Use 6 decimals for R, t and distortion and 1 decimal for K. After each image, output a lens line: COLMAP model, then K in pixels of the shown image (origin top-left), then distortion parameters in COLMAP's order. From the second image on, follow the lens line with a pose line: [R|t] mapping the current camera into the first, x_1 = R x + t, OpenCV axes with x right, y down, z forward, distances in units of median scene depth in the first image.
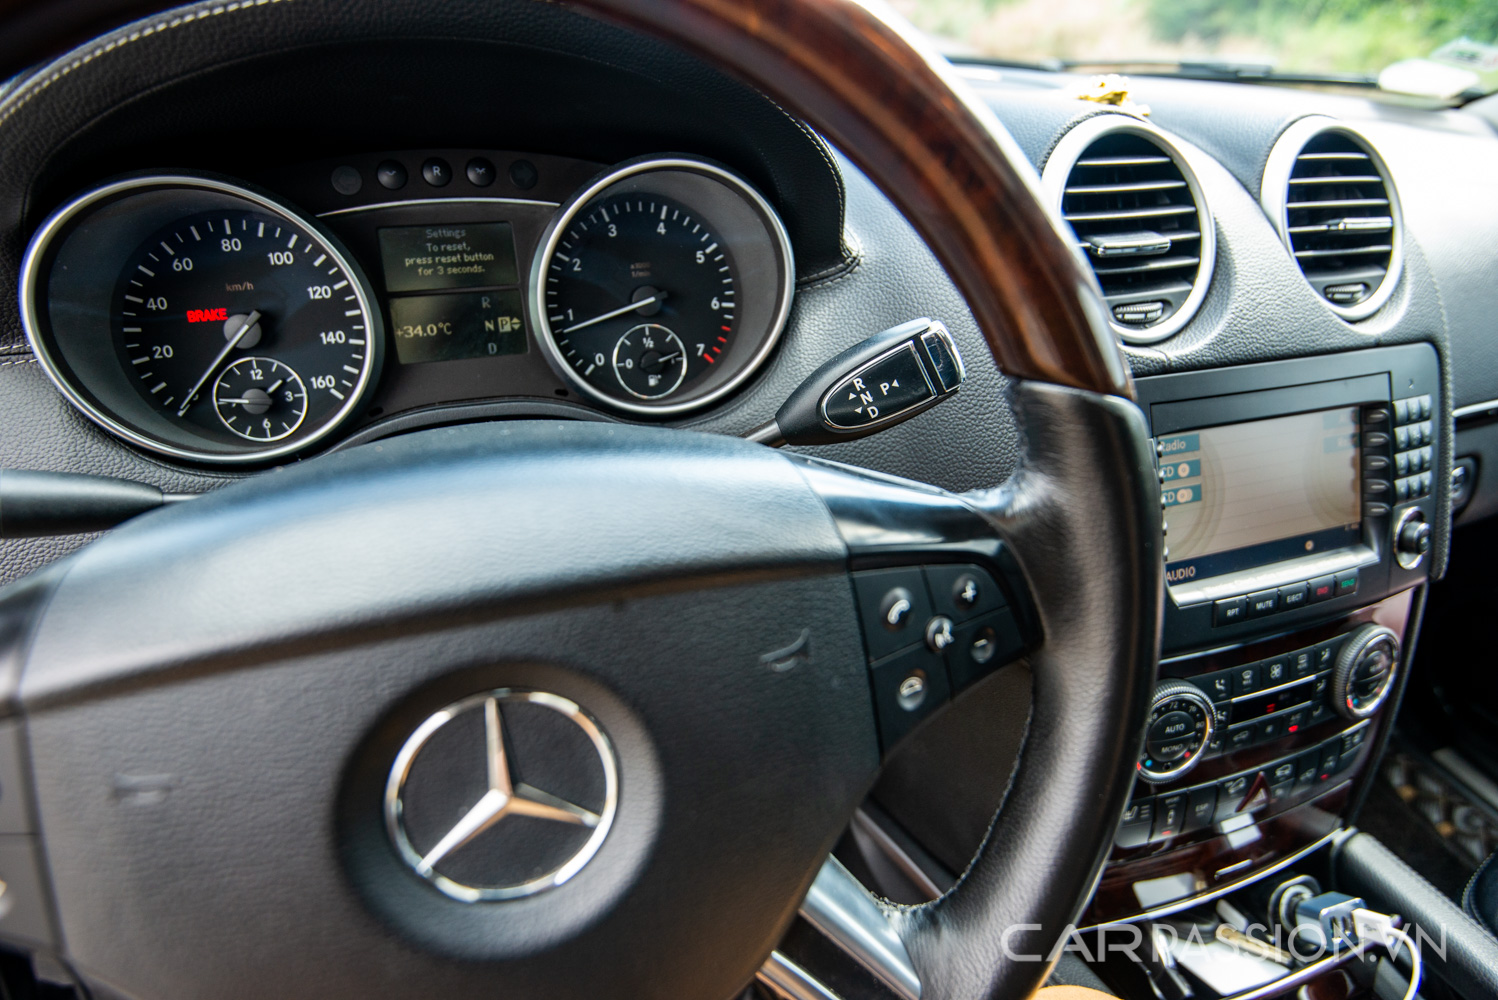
lens RADIAL K [[832.8, 0, 748.7], [0, 832.8, 498.9], [0, 0, 1]] dist [-0.016555, -0.001103]
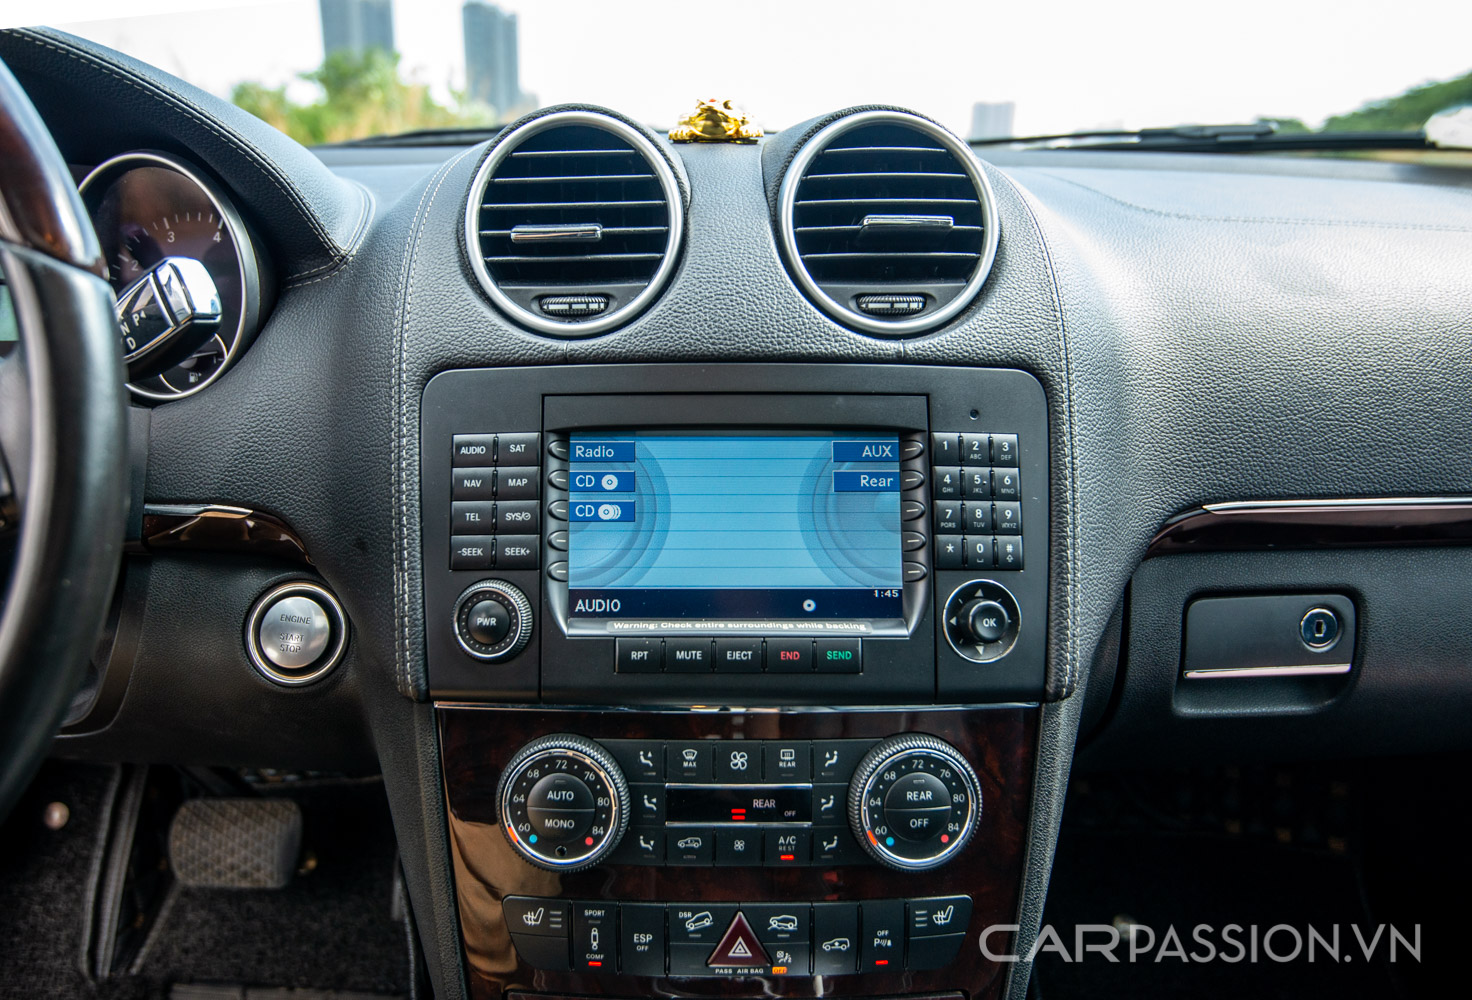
lens RADIAL K [[1056.7, 0, 642.0], [0, 1056.7, 489.6], [0, 0, 1]] dist [0.001633, 0.000350]
pose [[0.943753, 0.071260, -0.322881, 0.902421], [-0.145579, 0.966311, -0.212248, 0.197684], [0.296879, 0.247315, 0.922333, 0.007569]]
